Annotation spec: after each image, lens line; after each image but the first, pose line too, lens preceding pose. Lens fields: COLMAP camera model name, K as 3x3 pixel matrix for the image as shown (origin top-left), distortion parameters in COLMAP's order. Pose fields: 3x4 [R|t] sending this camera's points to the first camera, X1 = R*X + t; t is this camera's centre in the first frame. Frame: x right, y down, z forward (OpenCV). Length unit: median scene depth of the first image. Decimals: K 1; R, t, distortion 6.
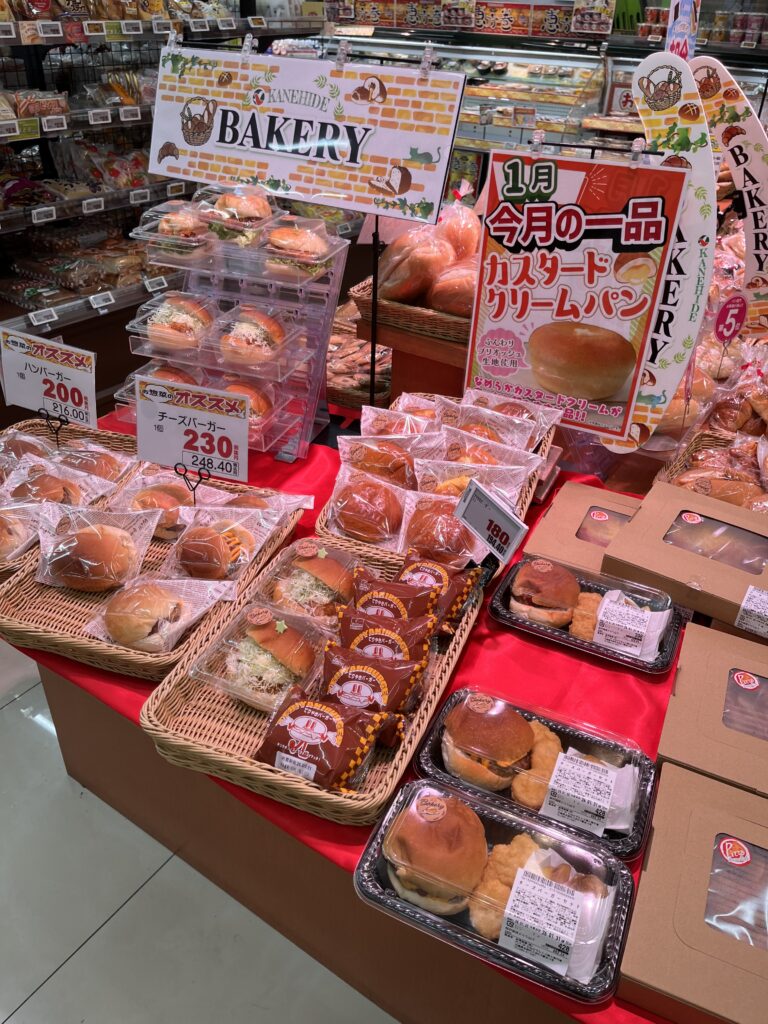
lens RADIAL K [[776.7, 0, 383.9], [0, 776.7, 512.4], [0, 0, 1]] dist [-0.009475, -0.011772]
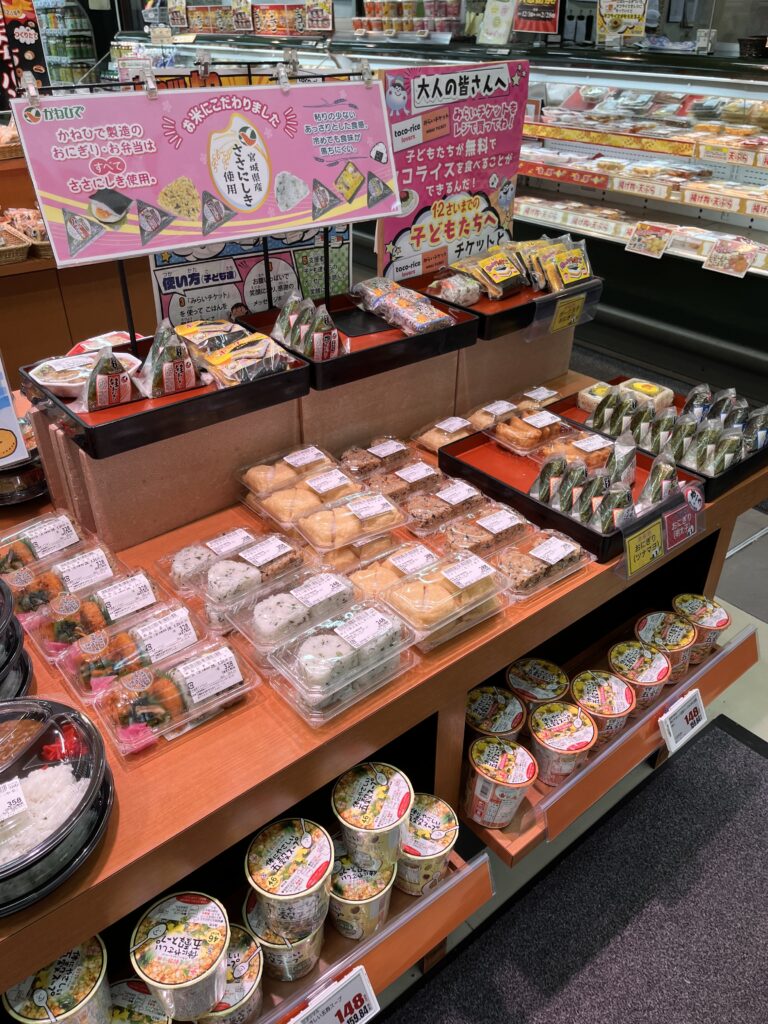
lens RADIAL K [[776.7, 0, 384.4], [0, 776.7, 511.9], [0, 0, 1]] dist [-0.009475, -0.011772]
pose [[0.901839, 0.208214, -0.378593, 0.824003], [-0.223682, 0.974657, 0.003200, -0.055970], [0.369665, 0.081798, 0.925558, 0.184831]]
